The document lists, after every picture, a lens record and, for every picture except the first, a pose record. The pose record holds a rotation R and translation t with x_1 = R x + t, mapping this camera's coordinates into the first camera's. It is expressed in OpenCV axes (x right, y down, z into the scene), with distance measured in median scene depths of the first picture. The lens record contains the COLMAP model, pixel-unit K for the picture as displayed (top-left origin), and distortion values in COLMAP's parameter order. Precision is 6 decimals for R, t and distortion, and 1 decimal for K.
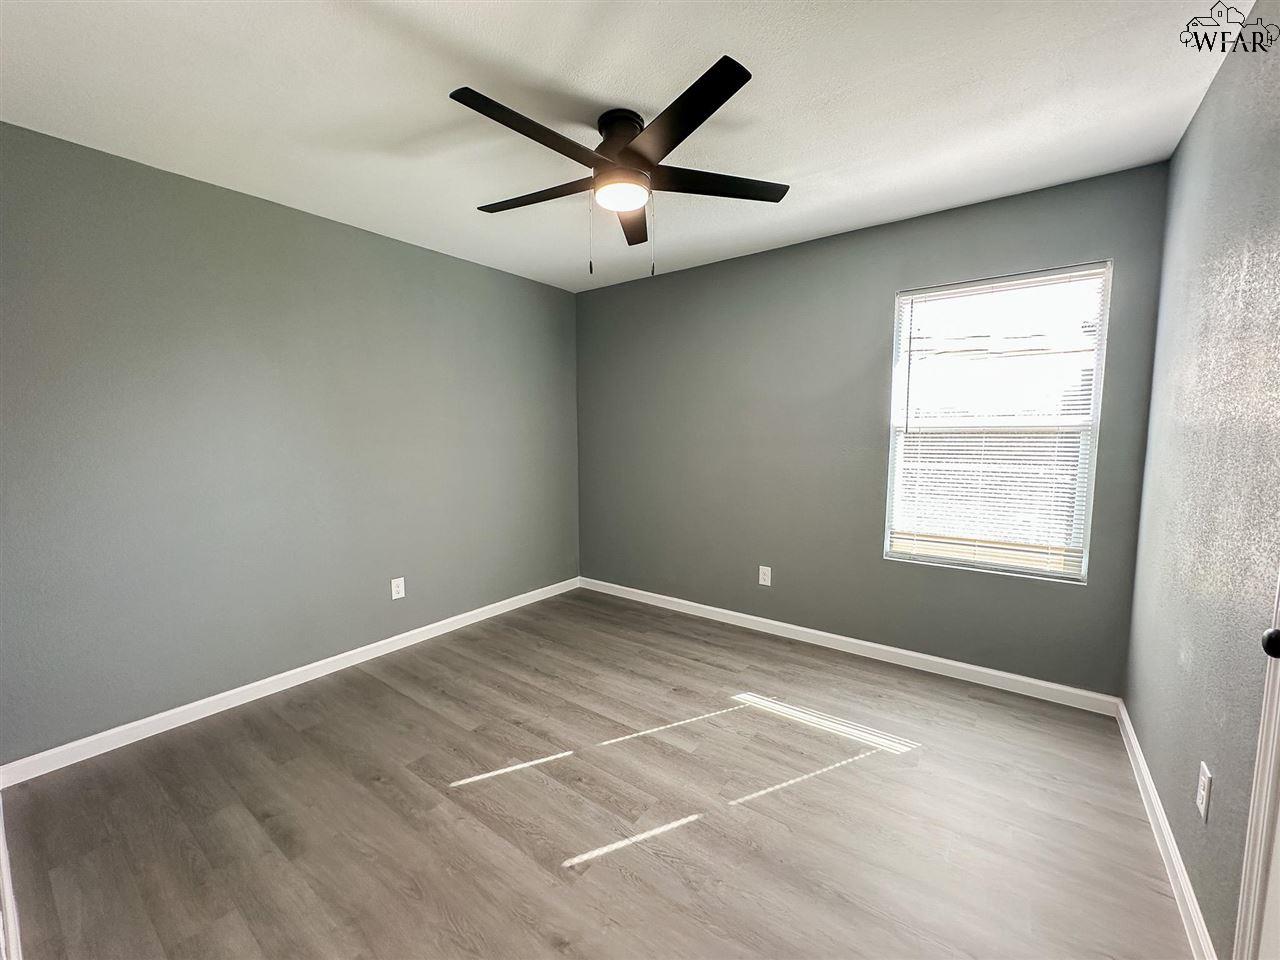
lens RADIAL K [[518.2, 0, 643.2], [0, 518.2, 480.8], [0, 0, 1]] dist [-0.000935, 0.000384]
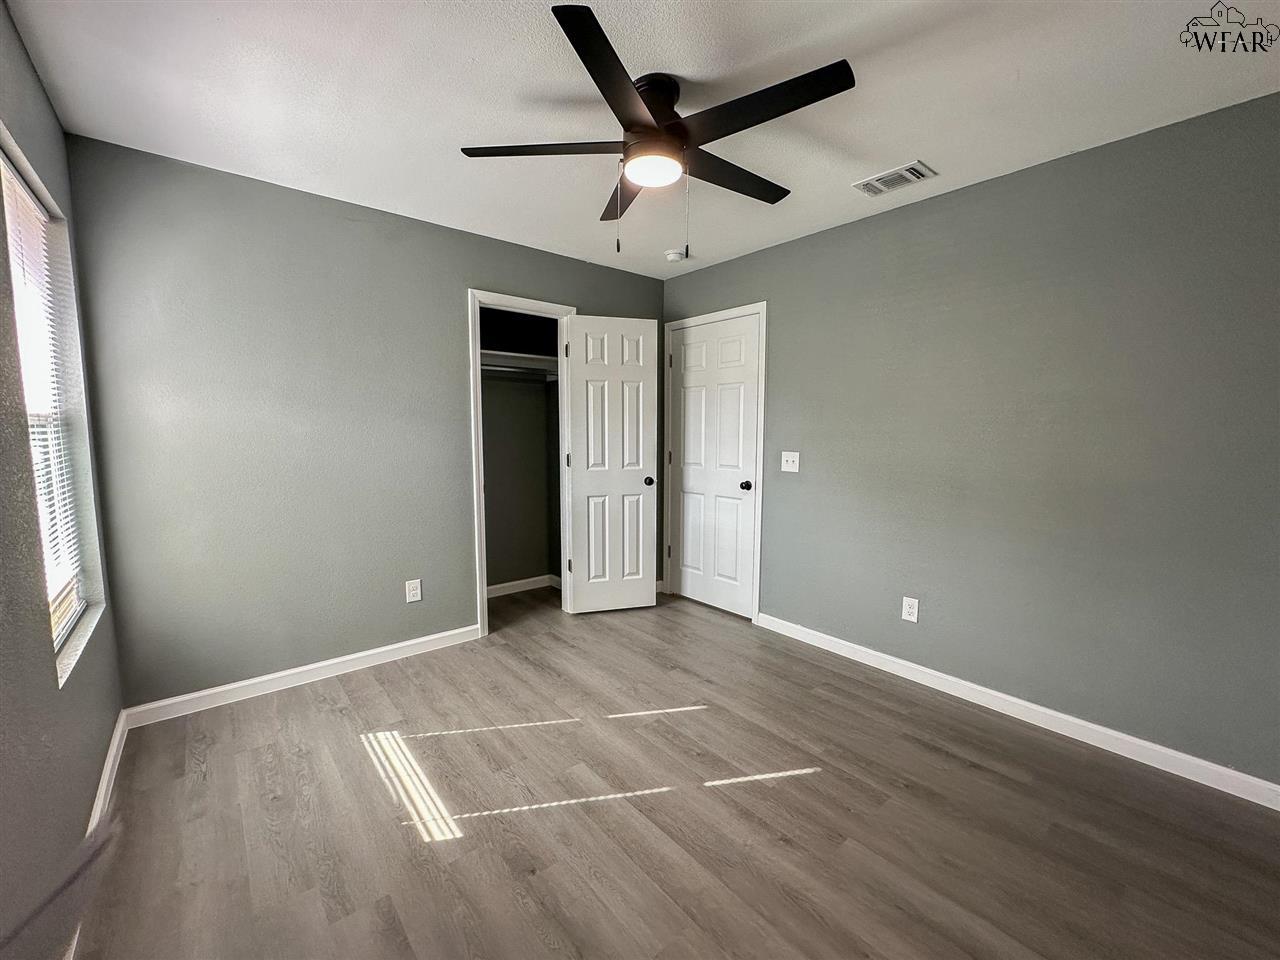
lens RADIAL K [[518.2, 0, 643.2], [0, 518.2, 480.8], [0, 0, 1]] dist [-0.000935, 0.000384]
pose [[-0.973138, -0.024740, 0.228889, -0.230336], [0.019685, 0.981627, 0.189794, -0.167347], [-0.229379, 0.189201, -0.954771, 1.840625]]
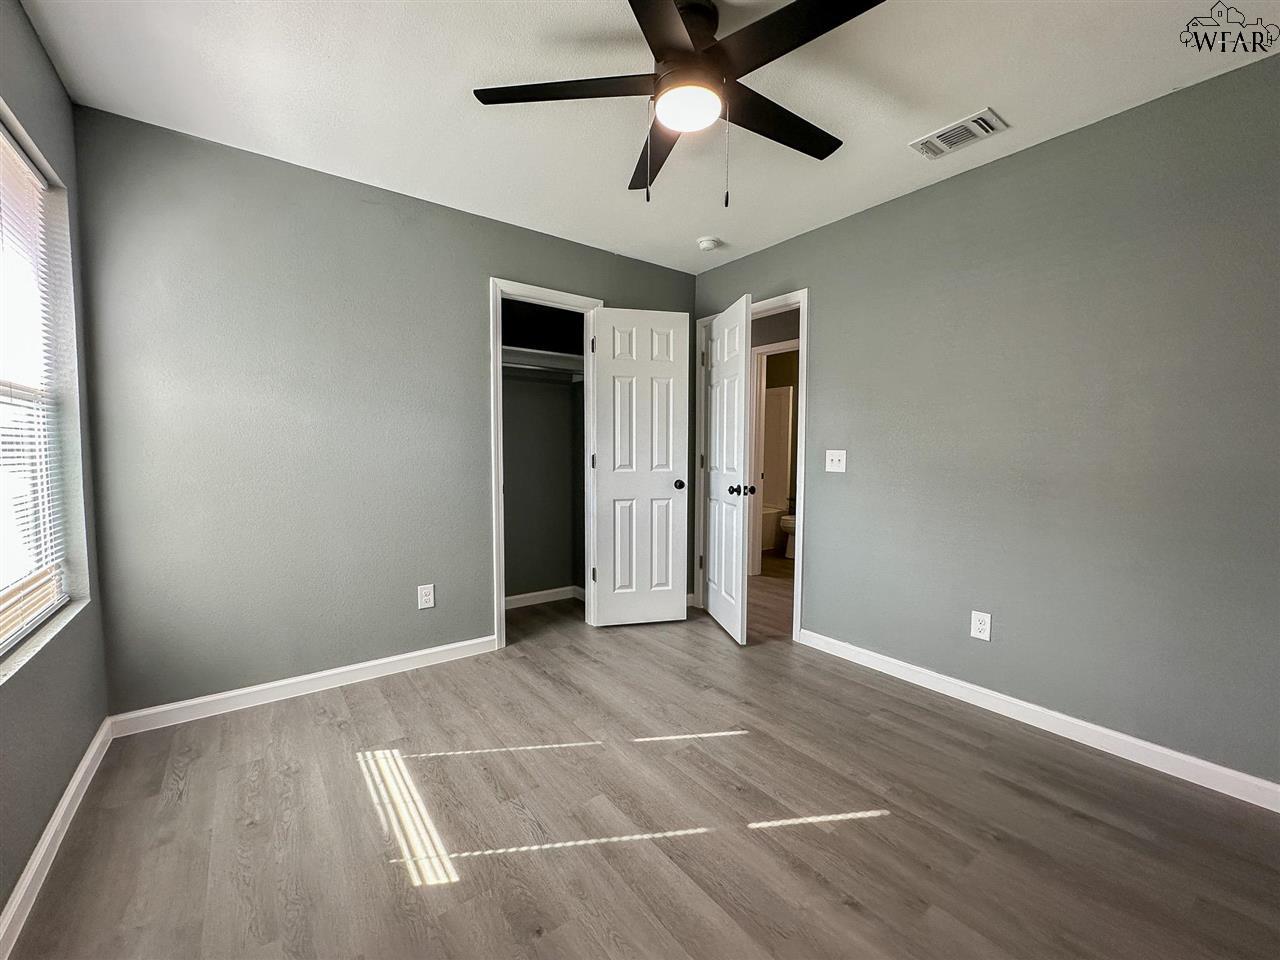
lens RADIAL K [[518.2, 0, 643.2], [0, 518.2, 480.8], [0, 0, 1]] dist [-0.000935, 0.000384]
pose [[-0.959118, -0.019060, 0.282363, -0.197573], [0.024549, 0.988365, 0.150103, -0.087503], [-0.281939, 0.150899, -0.947491, 1.733472]]
